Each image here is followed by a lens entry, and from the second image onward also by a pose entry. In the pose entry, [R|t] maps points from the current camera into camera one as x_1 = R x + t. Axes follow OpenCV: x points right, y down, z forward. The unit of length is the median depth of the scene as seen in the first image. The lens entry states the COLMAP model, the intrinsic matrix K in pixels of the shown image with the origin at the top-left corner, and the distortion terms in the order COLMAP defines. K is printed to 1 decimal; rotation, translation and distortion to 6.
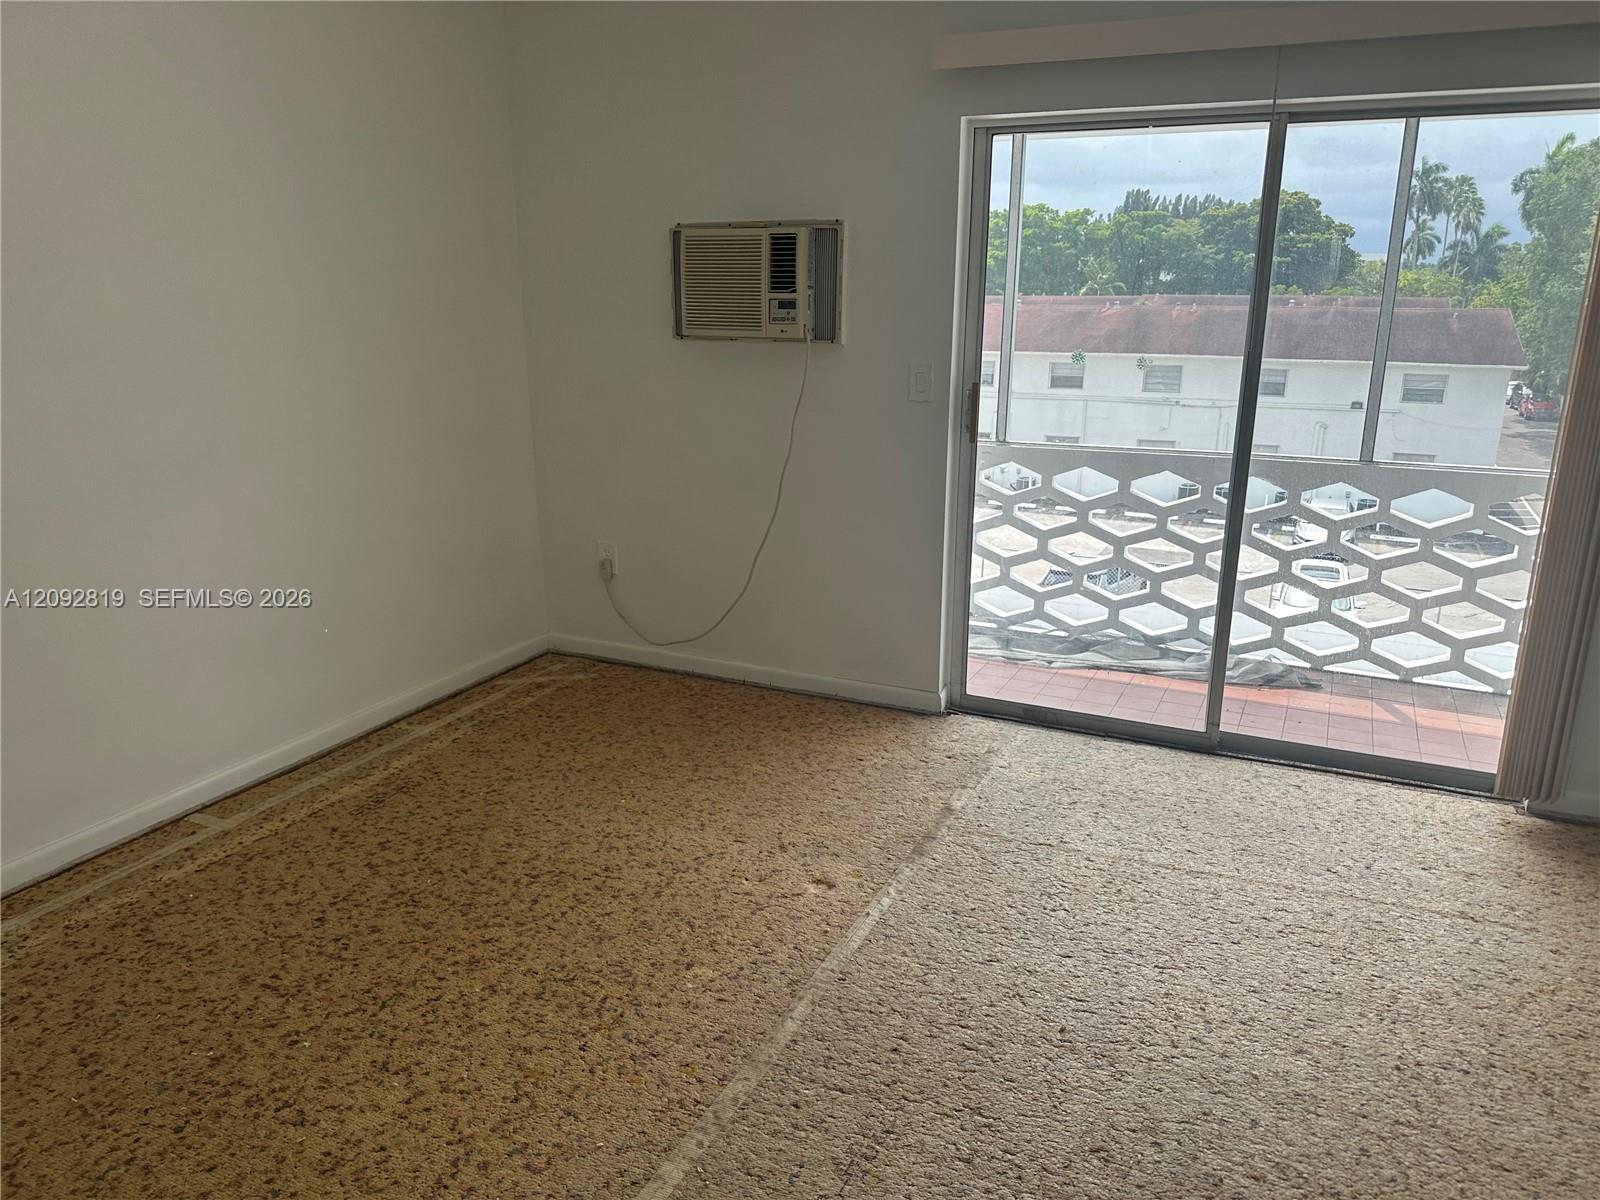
lens RADIAL K [[1132.7, 0, 800.0], [0, 1132.7, 600.0], [0, 0, 1]] dist [0.129032, -0.166945]
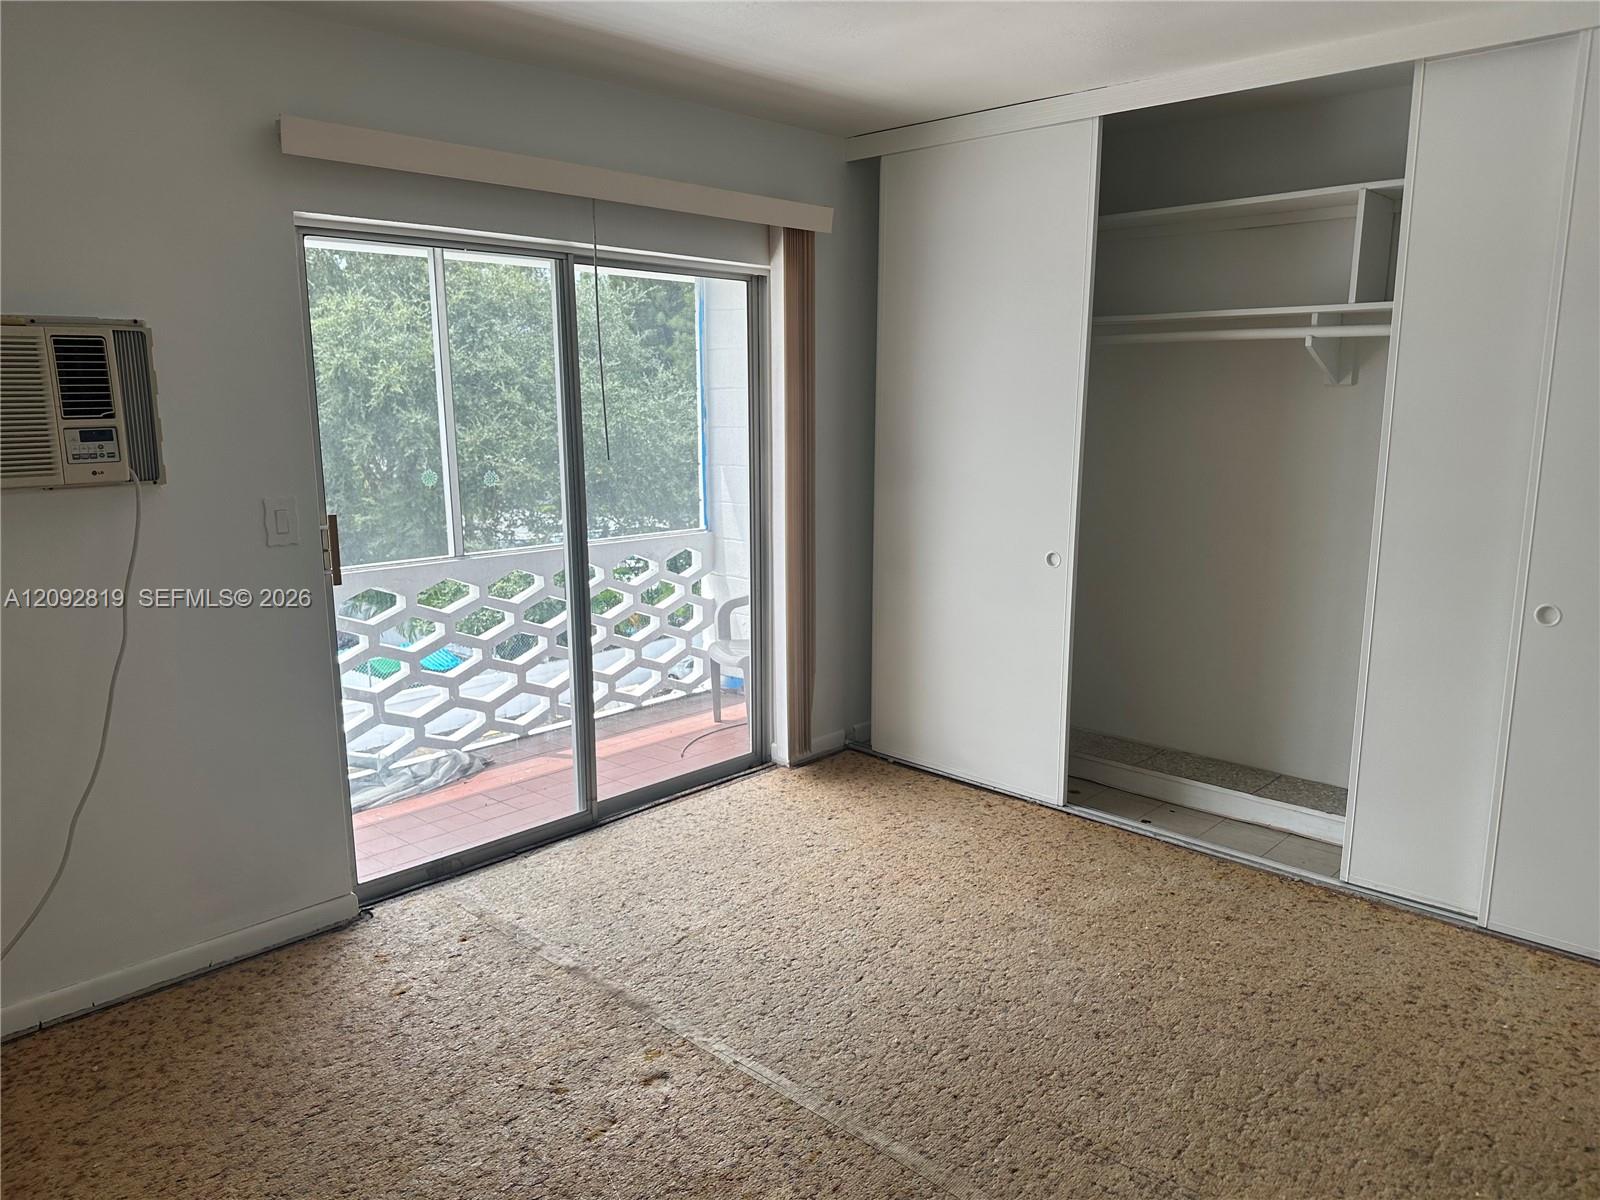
lens RADIAL K [[1124.8, 0, 839.9], [0, 1124.8, 600.9], [0, 0, 1]] dist [0.125410, -0.199501]
pose [[0.310159, -0.181548, 0.933189, -0.475743], [0.259994, 0.960374, 0.100423, -0.105836], [-0.914442, 0.211477, 0.345070, 0.344286]]
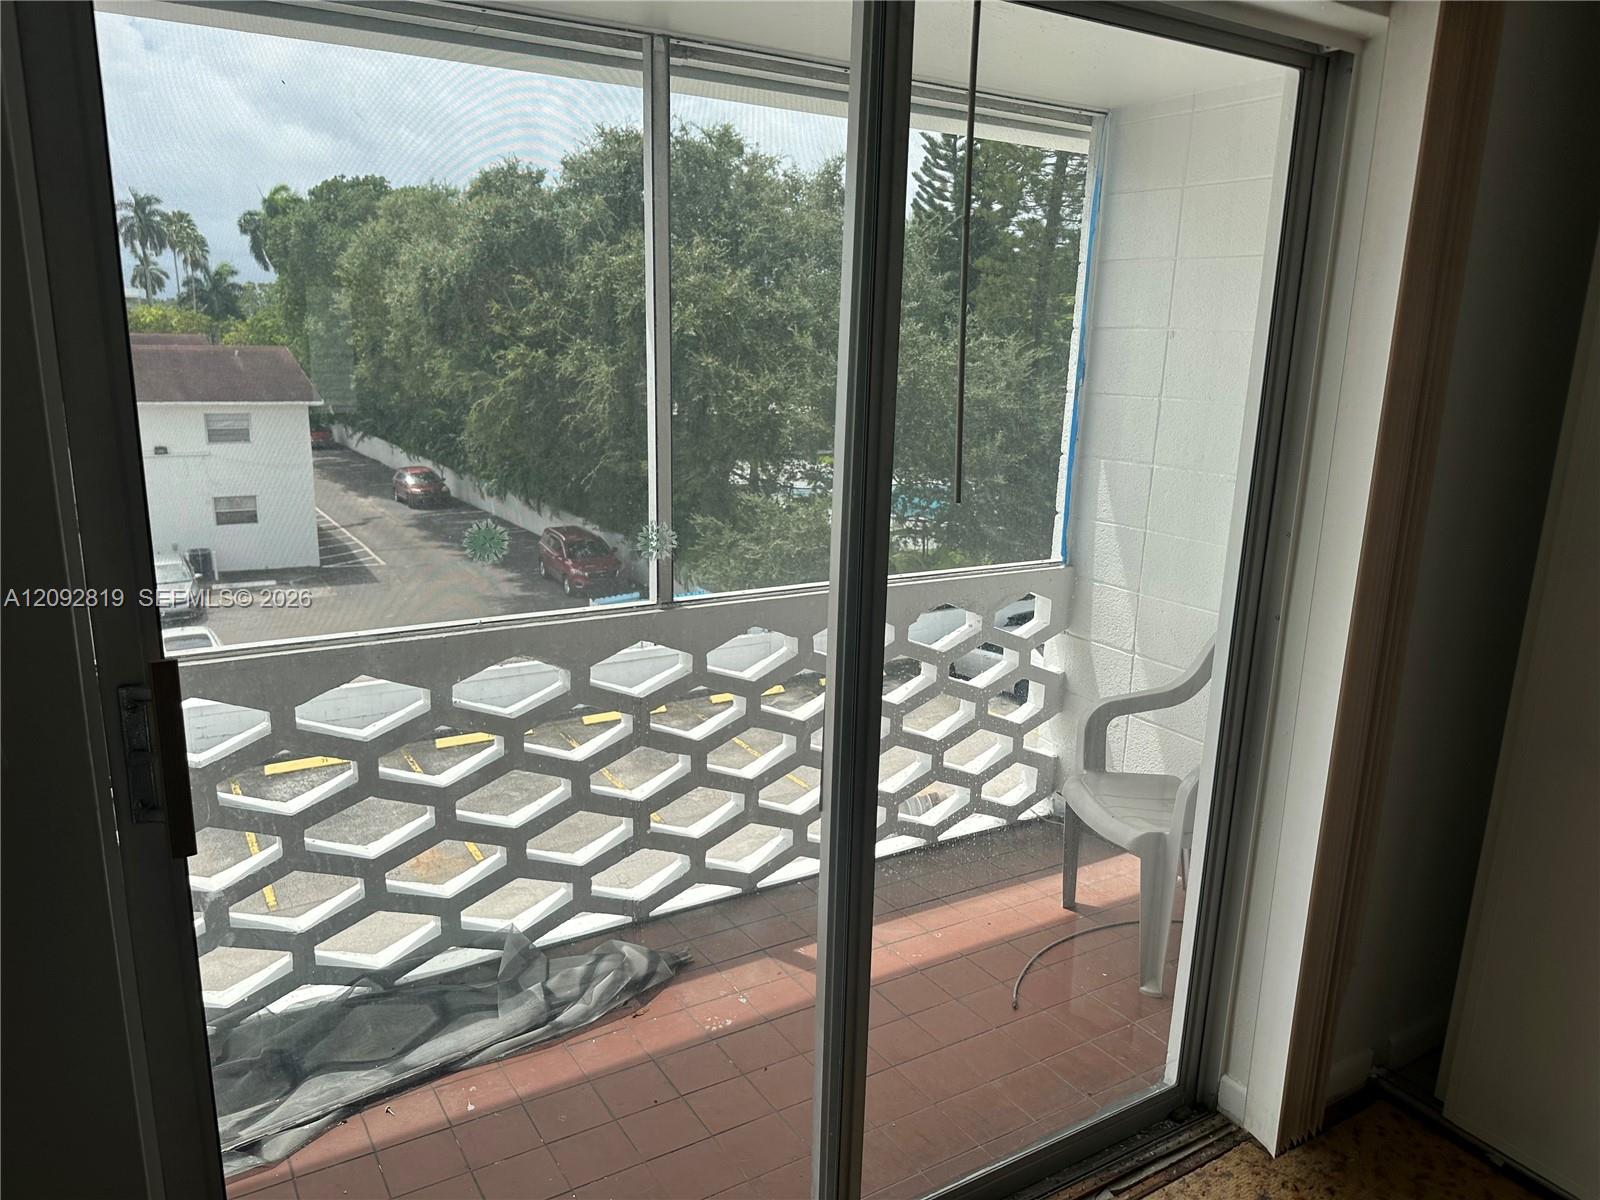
lens RADIAL K [[1132.7, 0, 800.0], [0, 1132.7, 600.0], [0, 0, 1]] dist [0.129032, -0.166945]
pose [[0.562383, -0.179138, 0.807239, 0.015147], [0.202094, 0.976421, 0.075889, -0.176097], [-0.801800, 0.120460, 0.585325, 0.638504]]
